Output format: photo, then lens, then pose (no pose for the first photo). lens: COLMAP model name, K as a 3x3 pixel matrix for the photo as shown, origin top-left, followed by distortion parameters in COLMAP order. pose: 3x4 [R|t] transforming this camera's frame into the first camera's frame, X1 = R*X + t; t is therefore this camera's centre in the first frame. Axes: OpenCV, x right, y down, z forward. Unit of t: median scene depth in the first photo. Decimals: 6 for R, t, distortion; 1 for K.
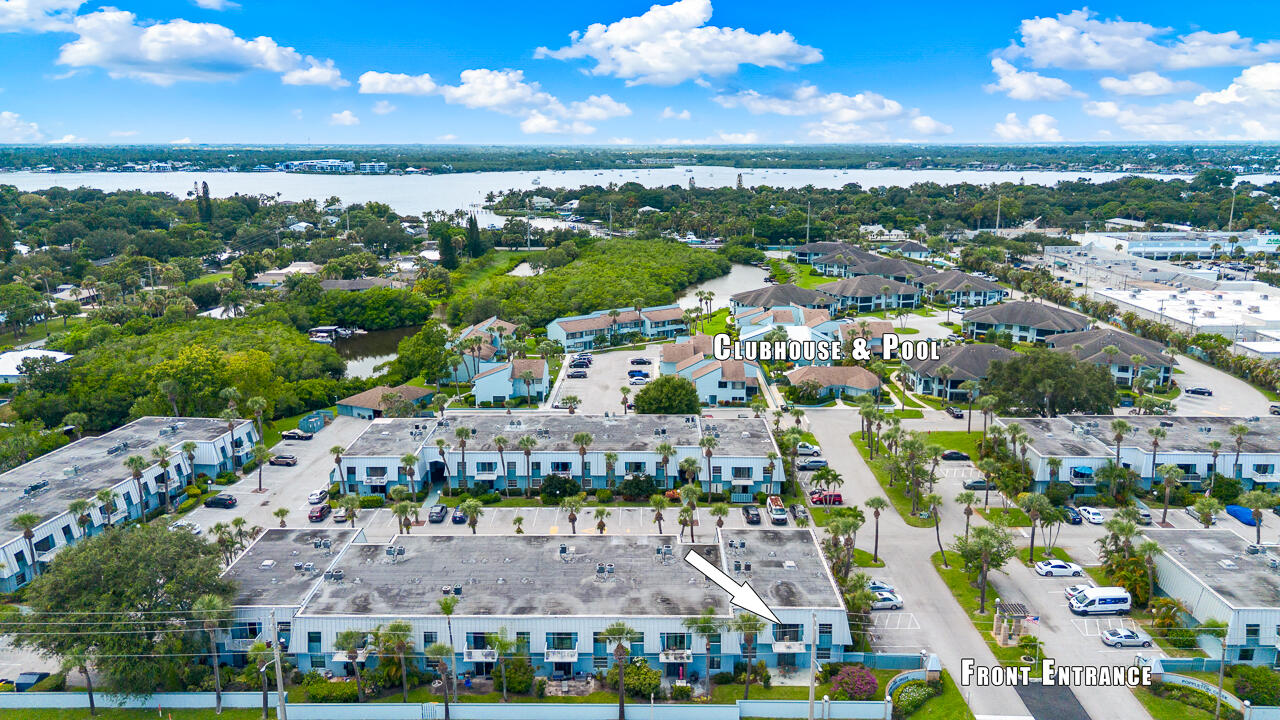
lens RADIAL K [[909.6, 0, 637.9], [0, 909.6, 376.0], [0, 0, 1]] dist [0.064309, -0.059429]
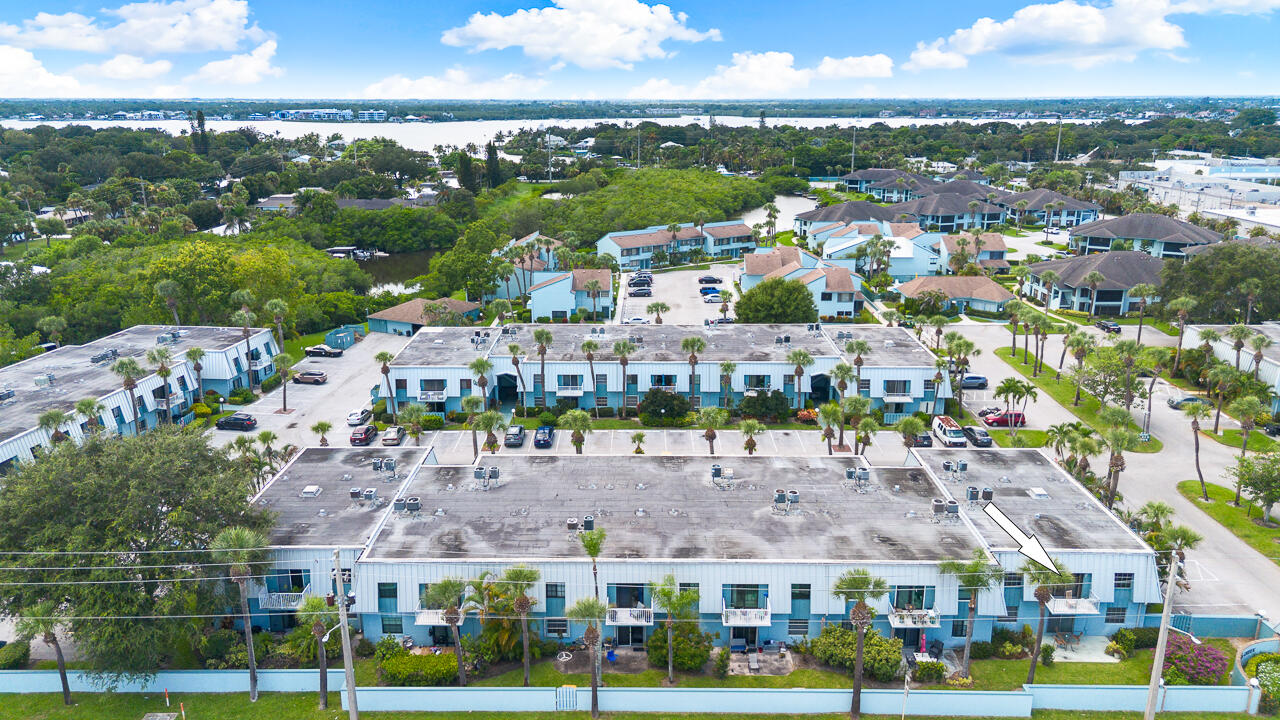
lens RADIAL K [[909.6, 0, 637.9], [0, 909.6, 376.0], [0, 0, 1]] dist [0.064309, -0.059429]
pose [[0.999998, -0.000312, 0.001722, -0.081014], [0.000236, 0.999036, 0.043896, 0.045626], [-0.001734, -0.043895, 0.999035, 0.156005]]
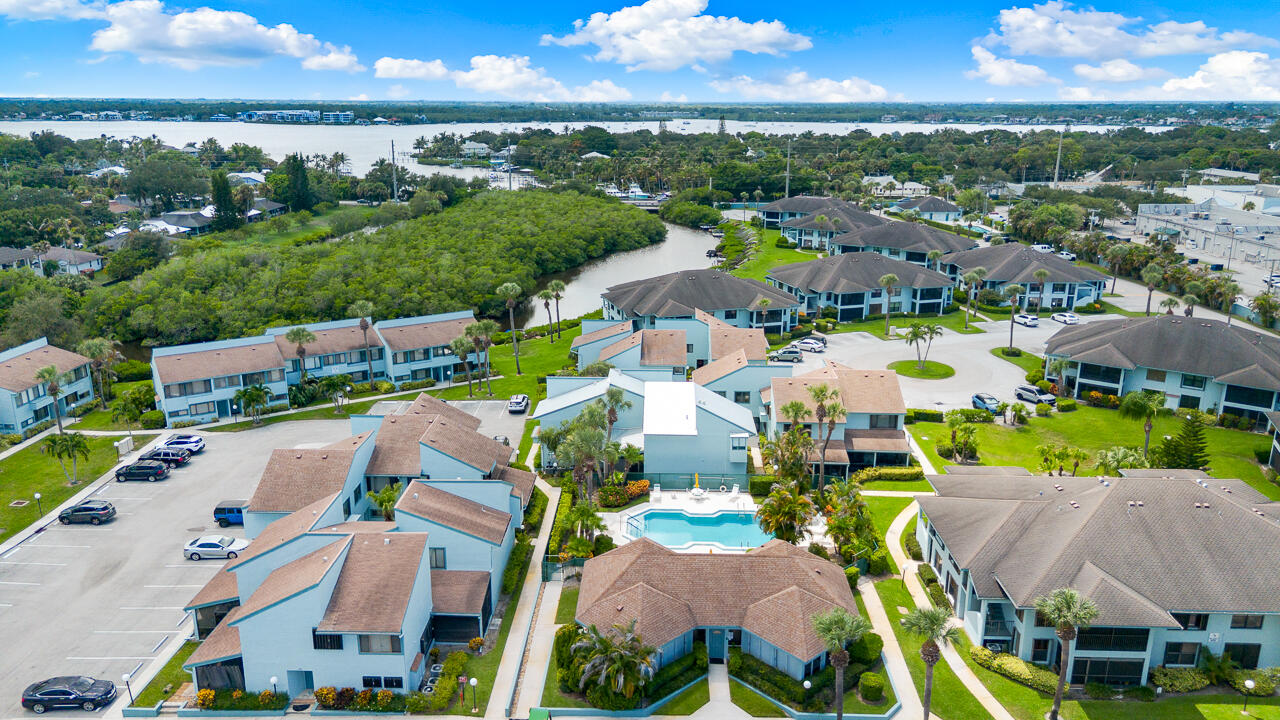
lens RADIAL K [[909.6, 0, 637.9], [0, 909.6, 376.0], [0, 0, 1]] dist [0.064309, -0.059429]
pose [[0.999882, 0.008931, -0.012490, 0.197683], [-0.008408, 0.999110, 0.041329, -0.089822], [0.012848, -0.041219, 0.999068, 0.696554]]
